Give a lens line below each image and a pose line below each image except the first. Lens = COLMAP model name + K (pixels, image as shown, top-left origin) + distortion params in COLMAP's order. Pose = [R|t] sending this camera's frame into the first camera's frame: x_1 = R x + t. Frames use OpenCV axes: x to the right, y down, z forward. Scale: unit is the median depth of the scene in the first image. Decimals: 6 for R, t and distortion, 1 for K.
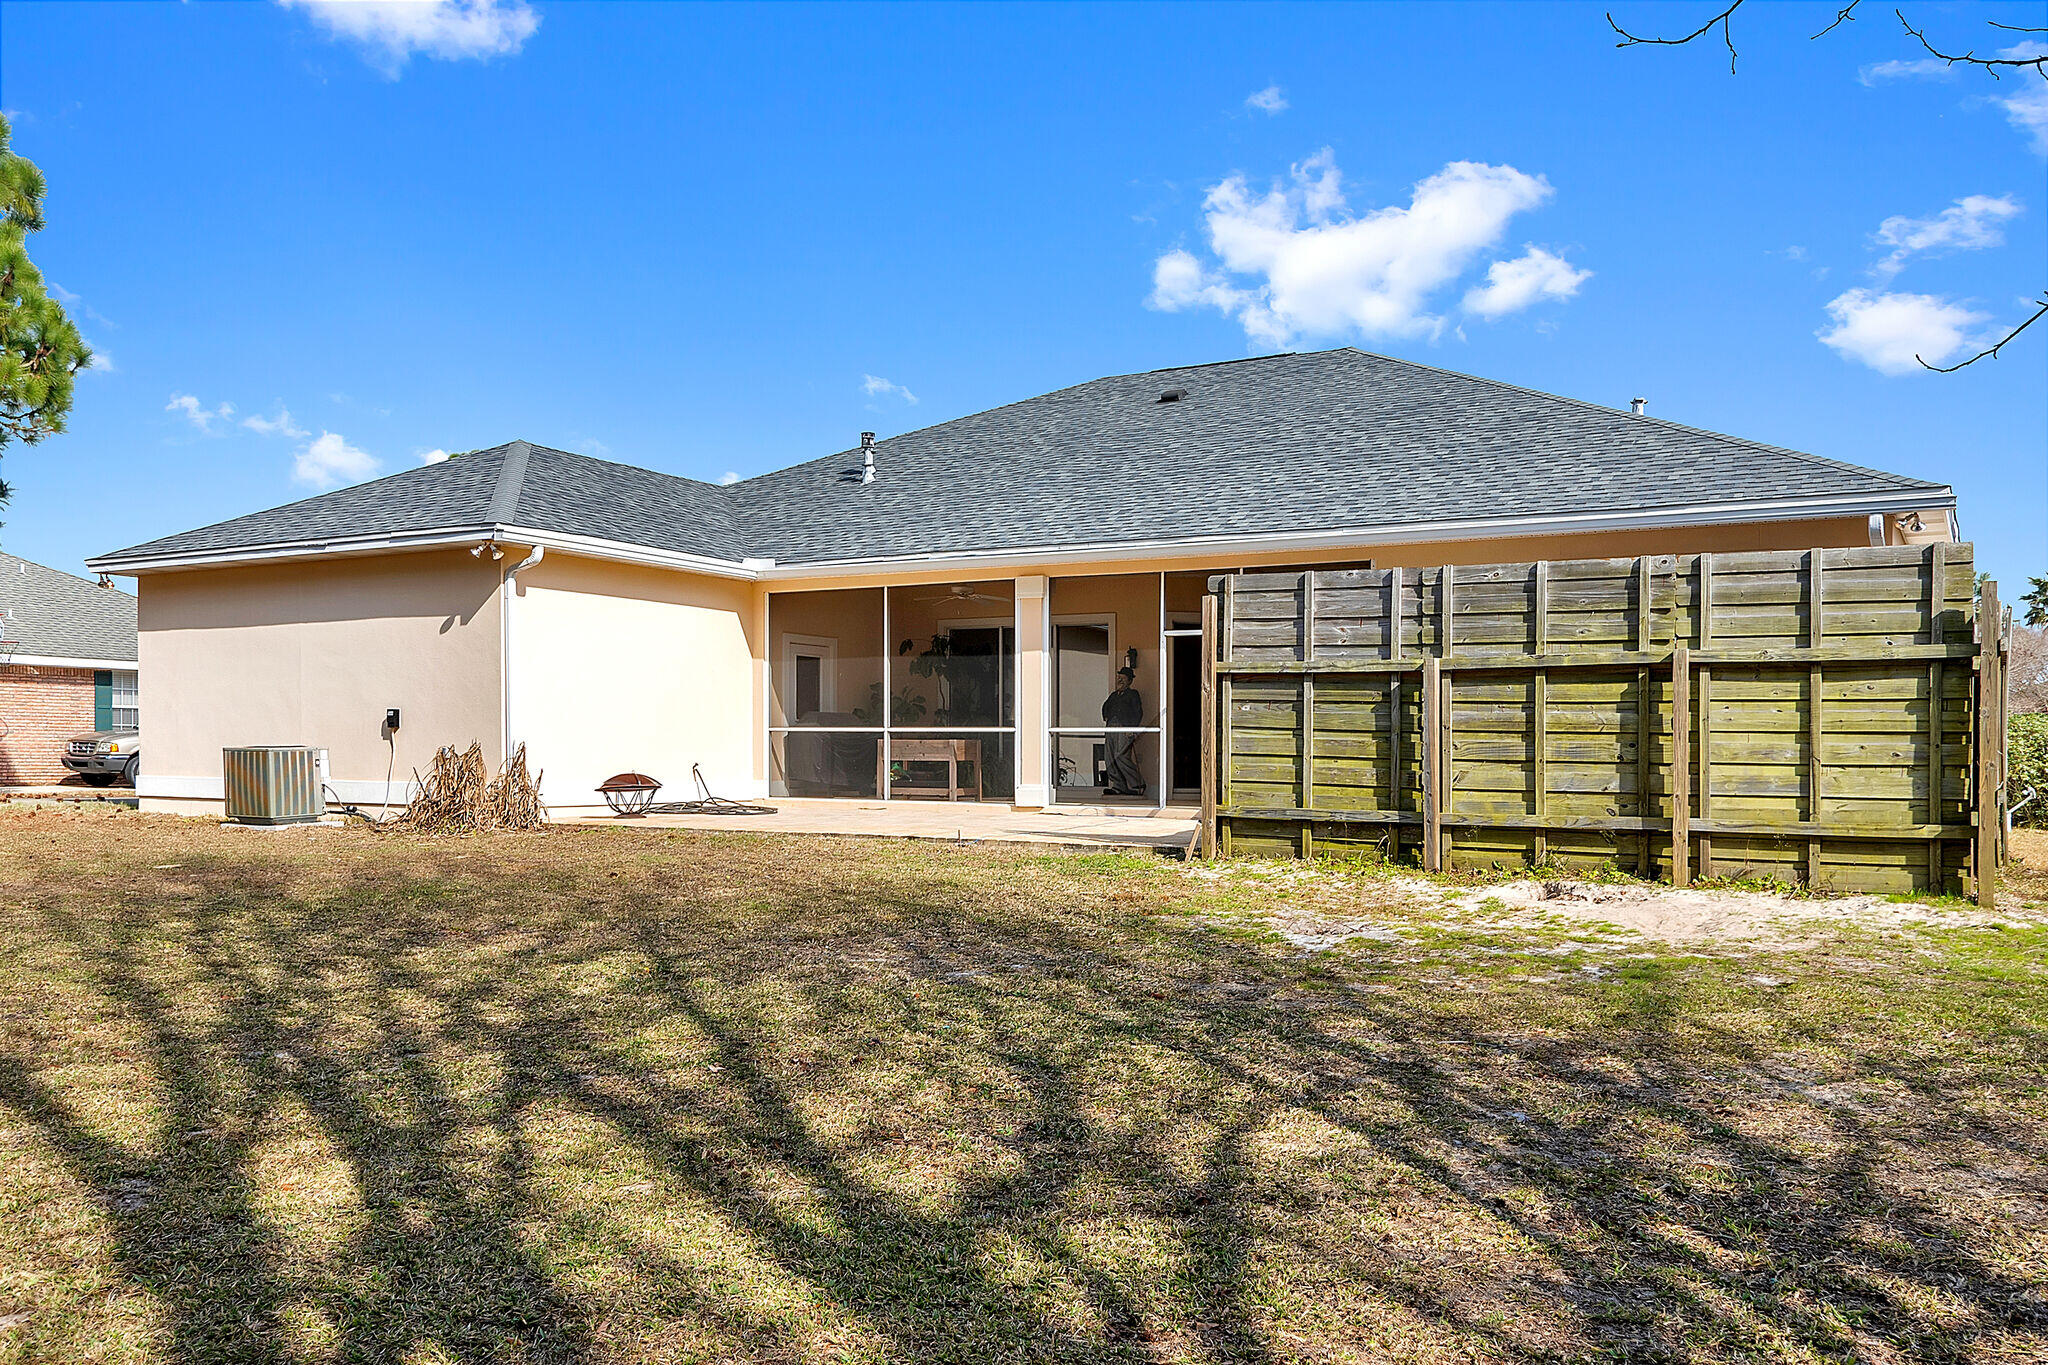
lens RADIAL K [[1651.9, 0, 1023.0], [0, 1651.9, 683.9], [0, 0, 1]] dist [0.018846, -0.002532]
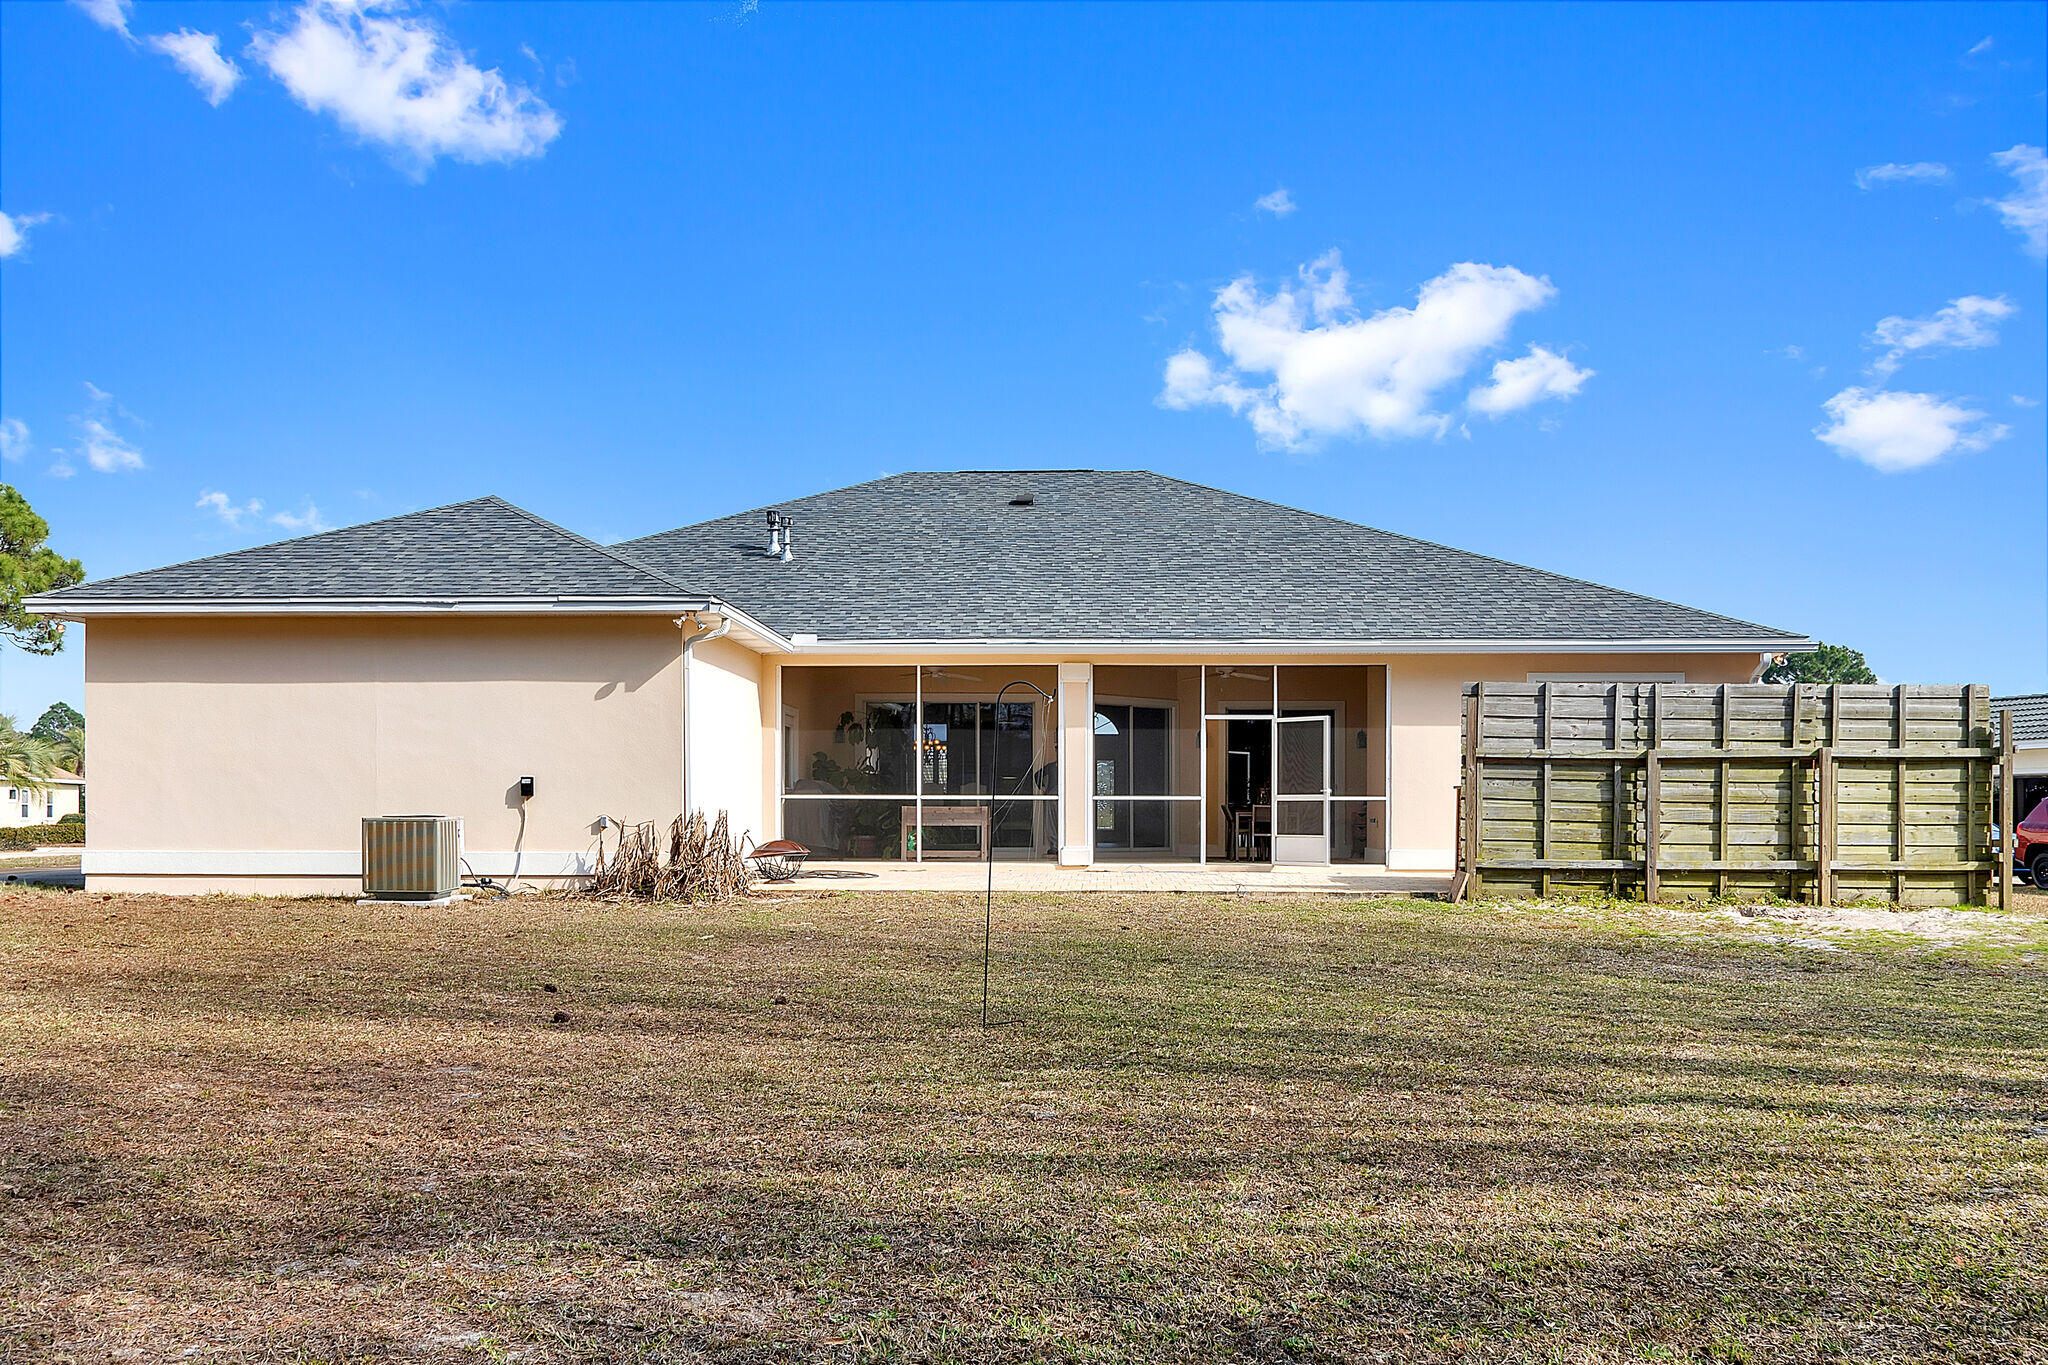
lens RADIAL K [[1651.9, 0, 1008.8], [0, 1651.9, 691.7], [0, 0, 1]] dist [0.018846, -0.002532]
pose [[0.882103, 0.030009, 0.470099, -0.870909], [-0.015107, 0.999258, -0.035440, -0.006408], [-0.470814, 0.024160, 0.881902, 0.022864]]
